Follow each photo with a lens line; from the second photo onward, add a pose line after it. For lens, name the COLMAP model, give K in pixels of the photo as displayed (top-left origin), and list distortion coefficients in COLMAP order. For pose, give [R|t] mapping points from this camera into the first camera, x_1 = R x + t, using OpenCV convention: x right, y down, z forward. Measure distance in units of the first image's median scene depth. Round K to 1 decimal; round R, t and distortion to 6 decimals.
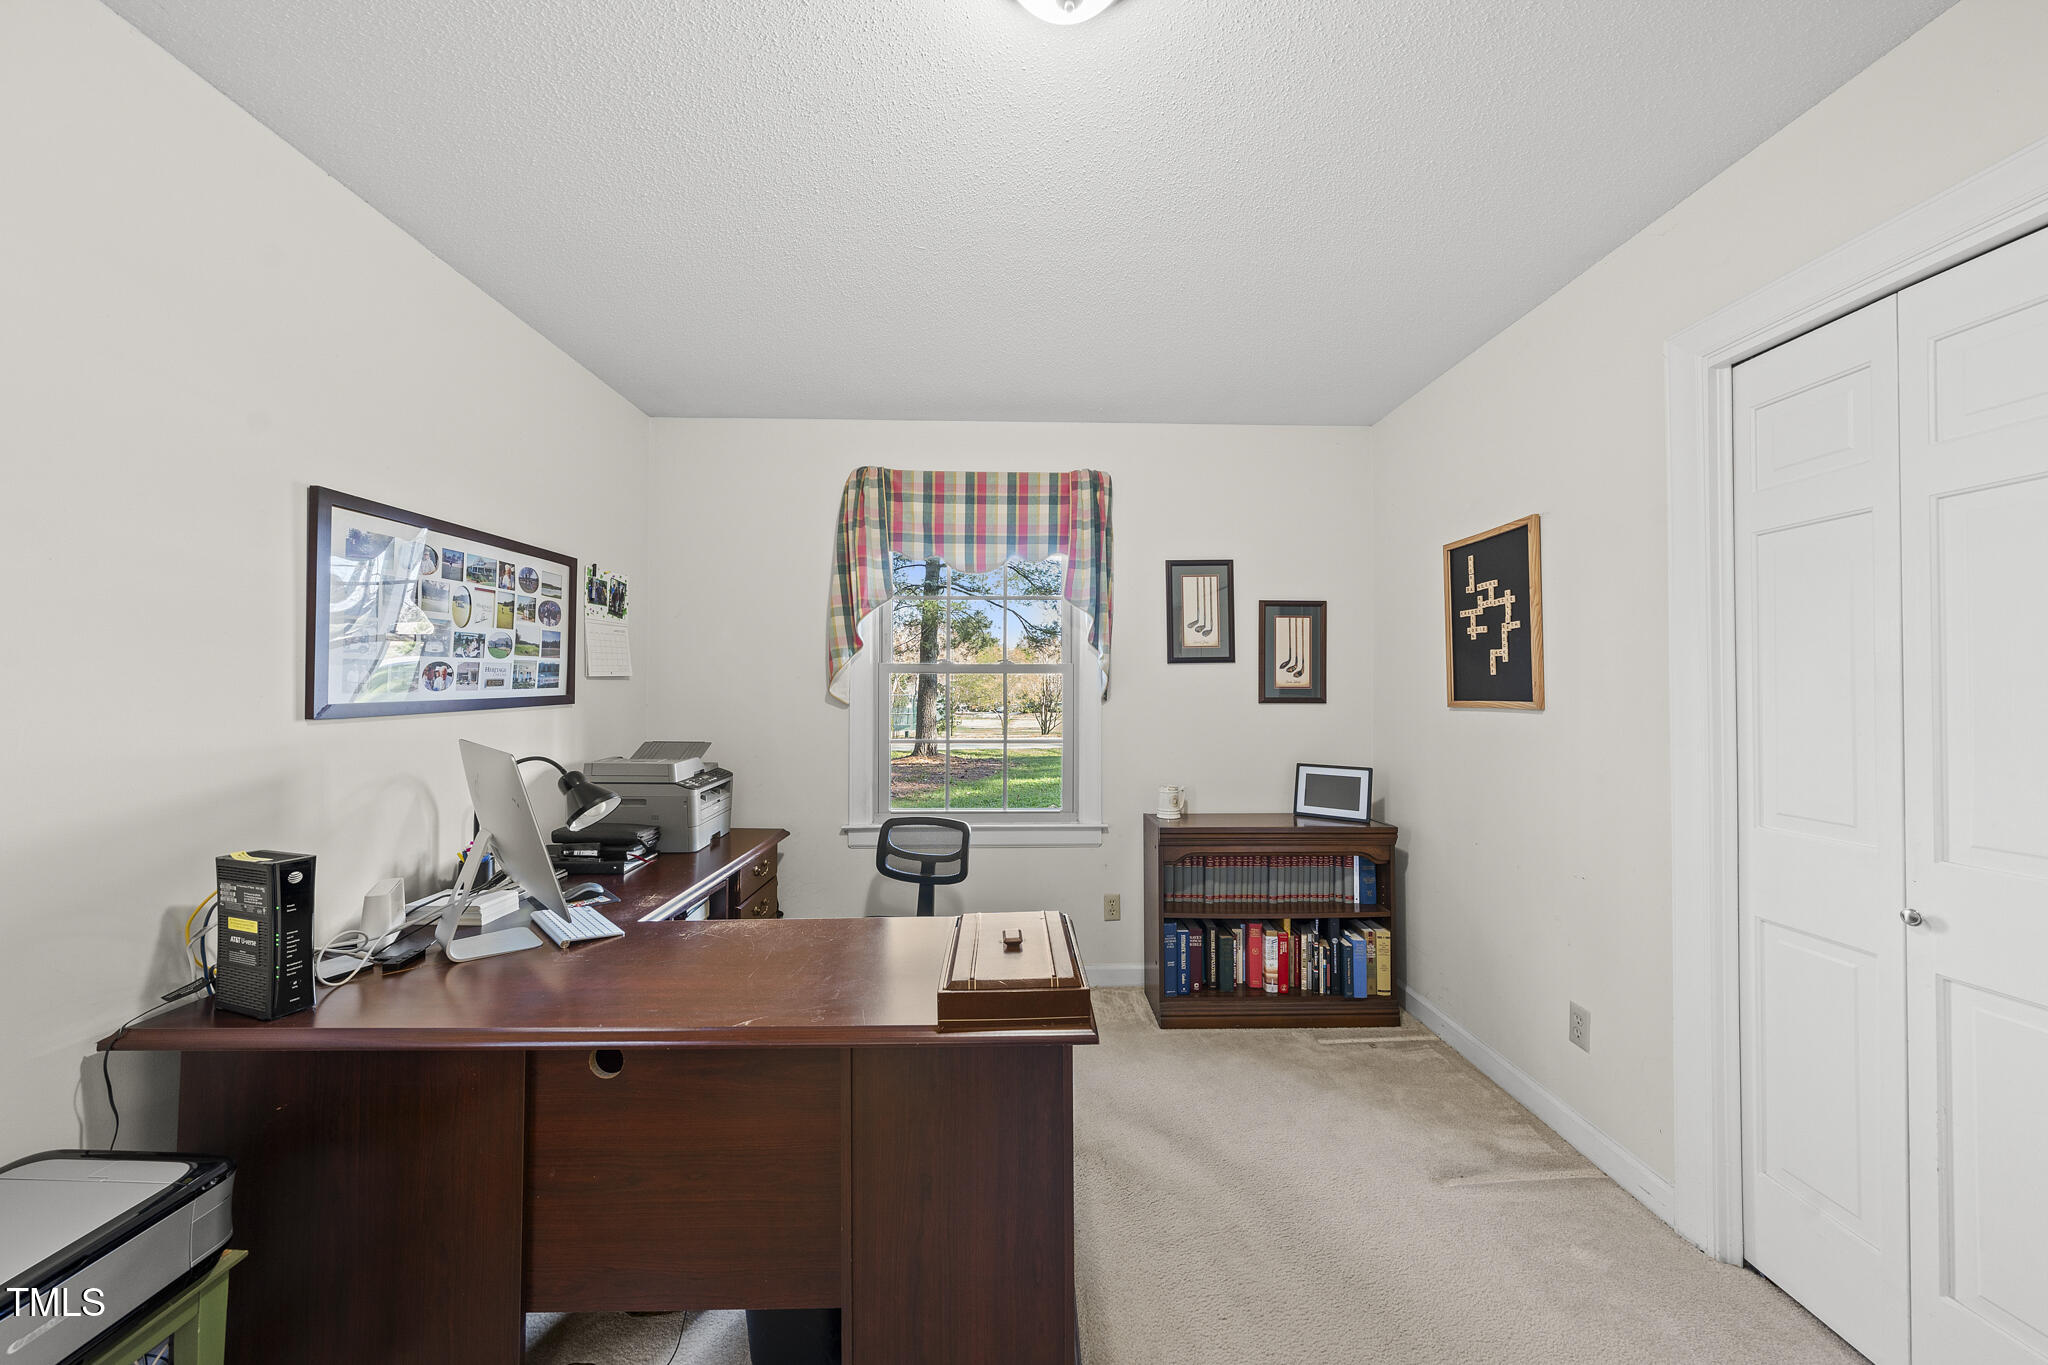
lens RADIAL K [[693.5, 0, 1026.2], [0, 693.5, 677.7], [0, 0, 1]] dist [-0.001680, -0.000080]
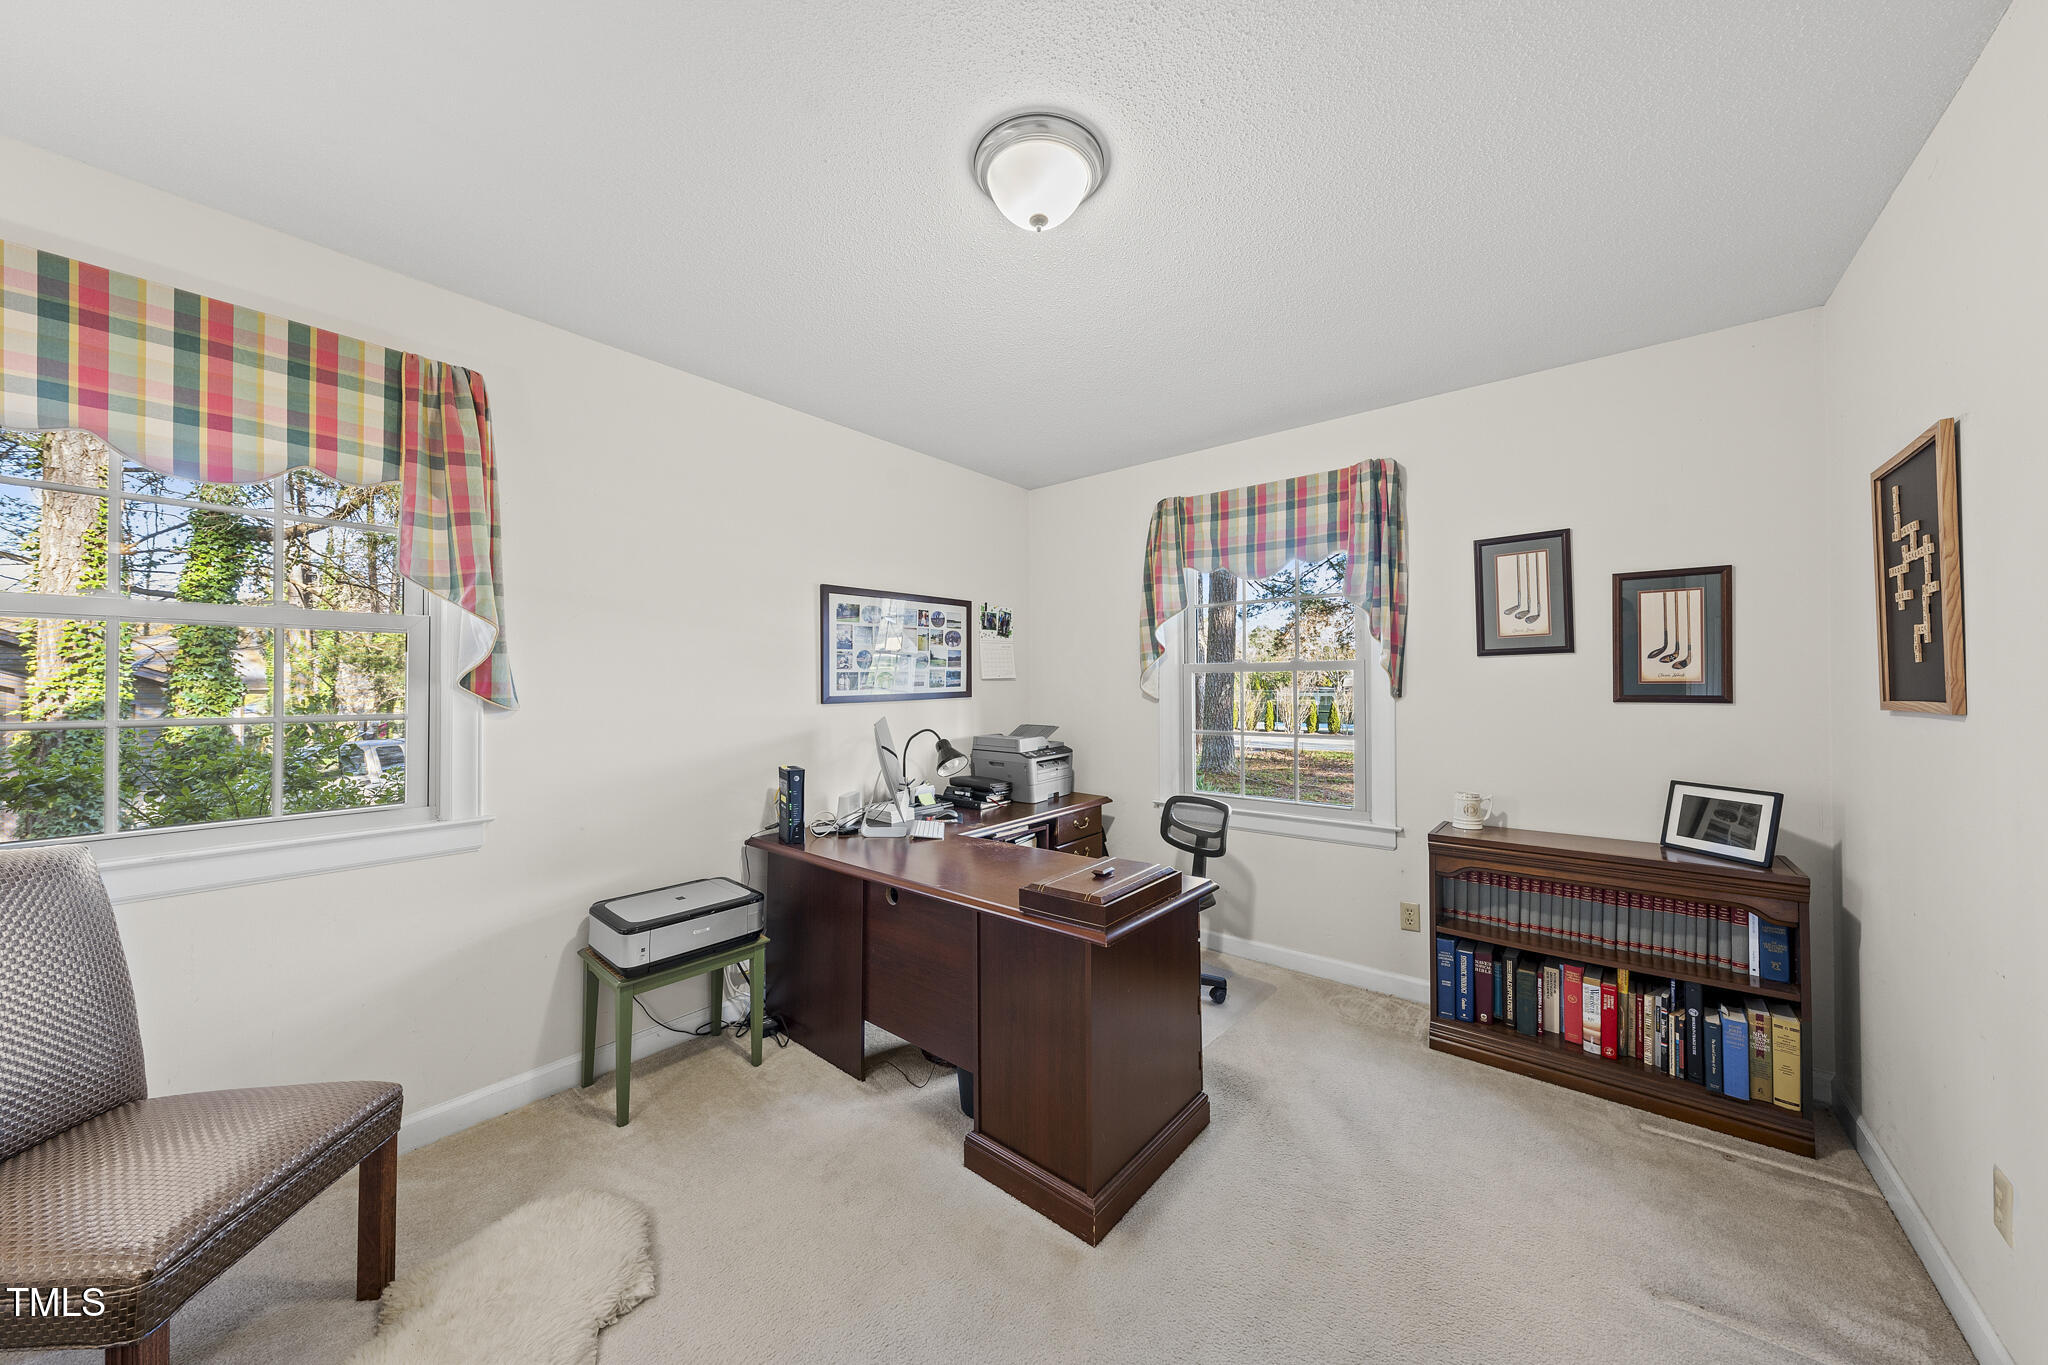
lens RADIAL K [[698.4, 0, 1029.0], [0, 698.4, 677.9], [0, 0, 1]] dist [-0.001111, -0.000181]
pose [[0.754502, -0.011966, -0.656189, 0.393965], [0.015653, 0.999877, -0.000236, -0.001830], [0.656111, -0.010094, 0.754597, -0.059927]]
